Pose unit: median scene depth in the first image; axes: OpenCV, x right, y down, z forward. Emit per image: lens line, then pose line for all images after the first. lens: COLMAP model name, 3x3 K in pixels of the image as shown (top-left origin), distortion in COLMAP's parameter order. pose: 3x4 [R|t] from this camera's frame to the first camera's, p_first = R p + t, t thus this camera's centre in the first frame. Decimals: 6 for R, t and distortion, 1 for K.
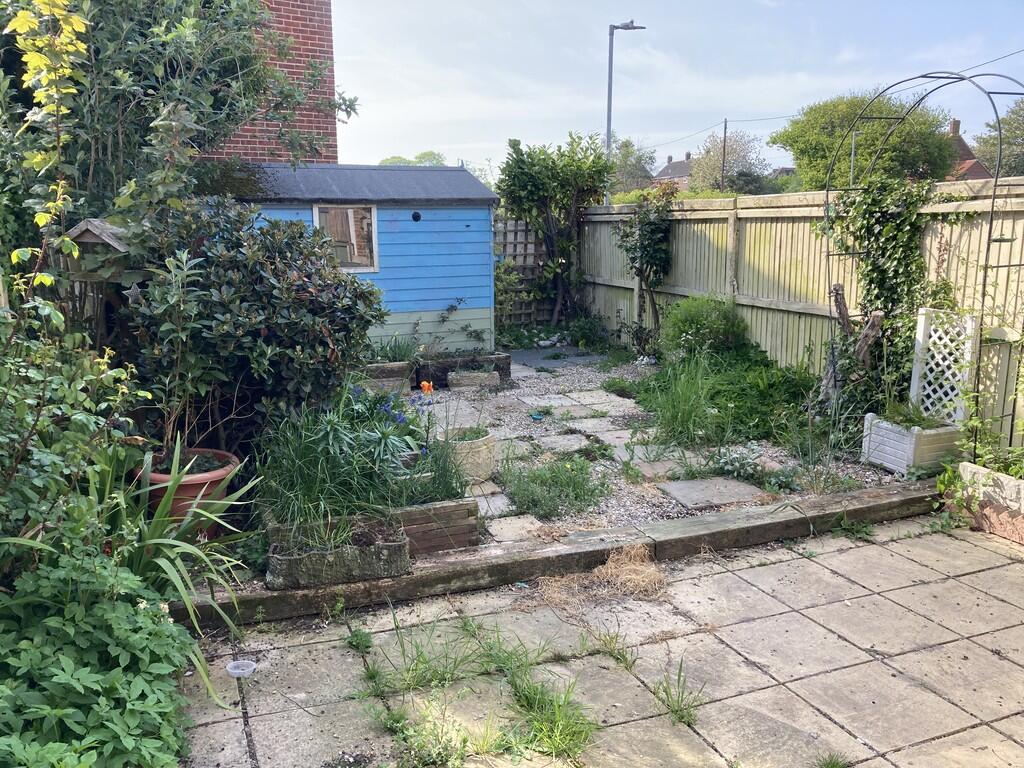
lens RADIAL K [[835.4, 0, 497.2], [0, 835.4, 389.0], [0, 0, 1]] dist [0.039692, -0.042713]
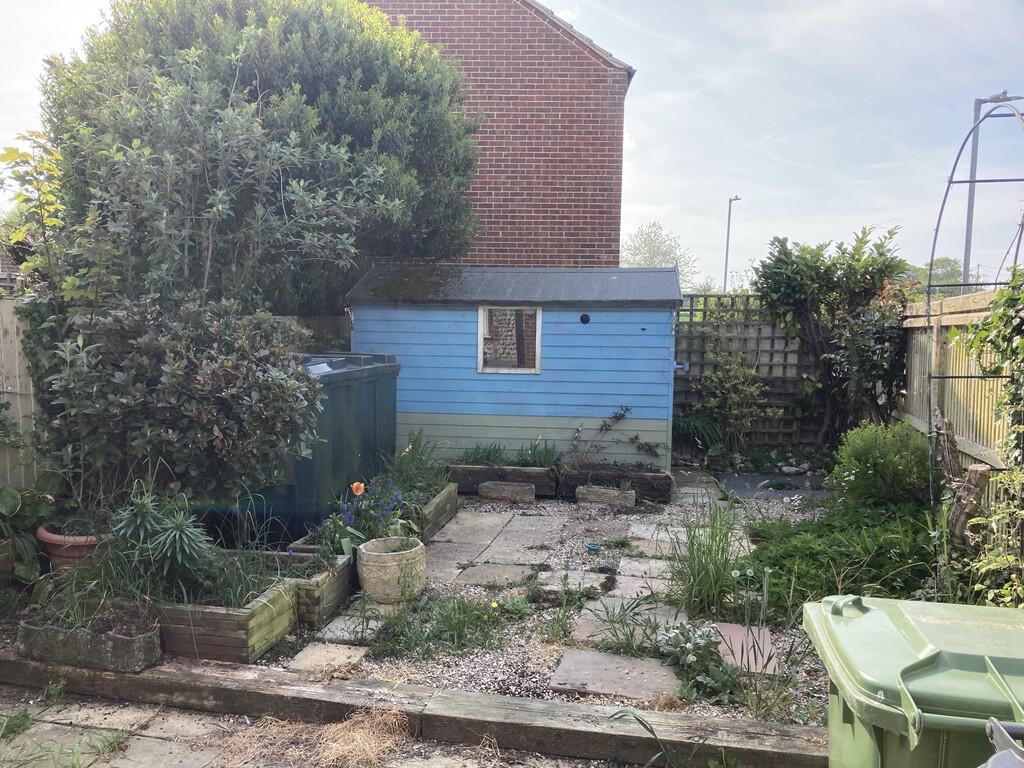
lens RADIAL K [[835.4, 0, 502.3], [0, 835.4, 377.8], [0, 0, 1]] dist [0.039692, -0.042713]
pose [[0.839323, 0.053612, -0.540982, 0.345345], [-0.126687, 0.987016, -0.098738, -0.033414], [0.528665, 0.151409, 0.835218, 0.164723]]
